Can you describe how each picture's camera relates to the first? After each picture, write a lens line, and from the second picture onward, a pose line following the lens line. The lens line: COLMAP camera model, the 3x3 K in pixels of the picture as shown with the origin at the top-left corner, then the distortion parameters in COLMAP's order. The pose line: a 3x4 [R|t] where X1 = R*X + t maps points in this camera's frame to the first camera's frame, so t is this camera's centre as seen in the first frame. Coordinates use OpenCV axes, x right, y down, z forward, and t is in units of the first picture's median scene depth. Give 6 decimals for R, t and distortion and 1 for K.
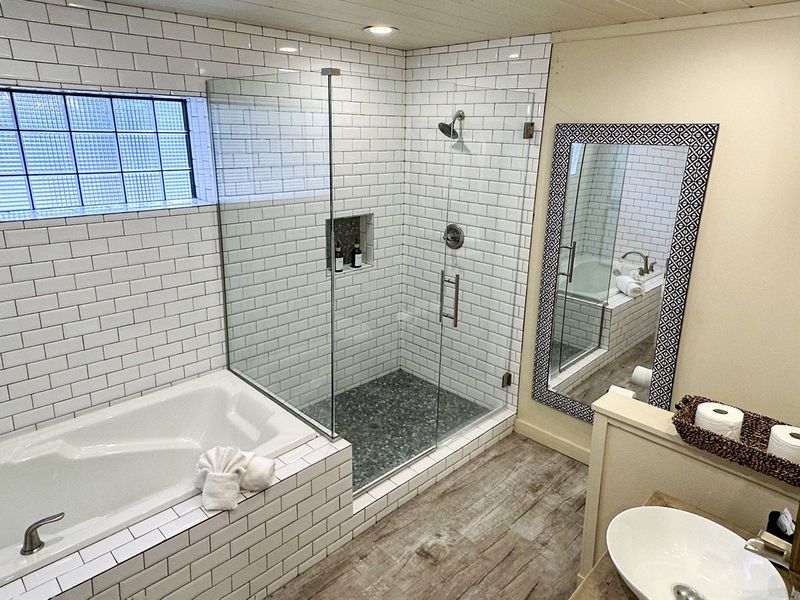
lens RADIAL K [[512.6, 0, 399.9], [0, 512.6, 280.8], [0, 0, 1]] dist [0.000945, -0.003037]
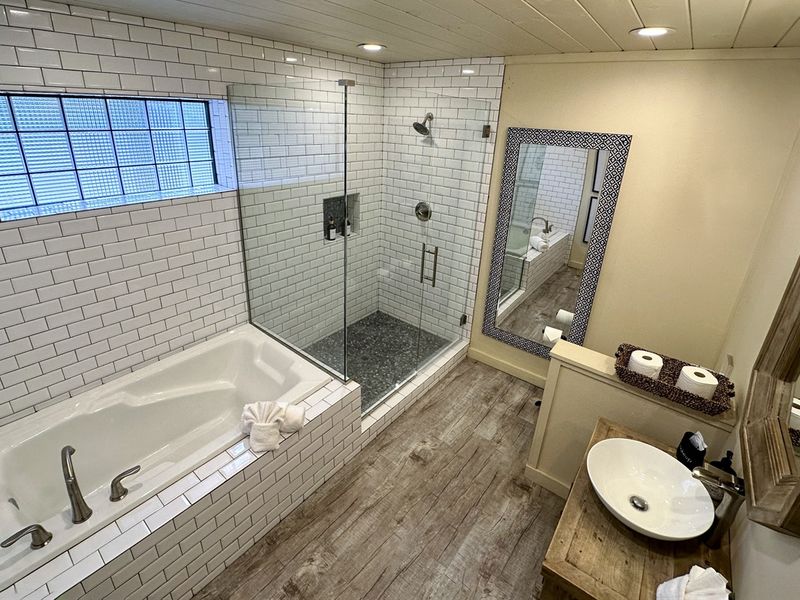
lens RADIAL K [[369.9, 0, 401.6], [0, 369.9, 264.1], [0, 0, 1]] dist [-0.068949, 0.000529]
pose [[0.991995, -0.019274, 0.124799, -0.084973], [0.007474, 0.995512, 0.094342, -0.054384], [-0.126057, -0.092654, 0.987687, 0.099441]]
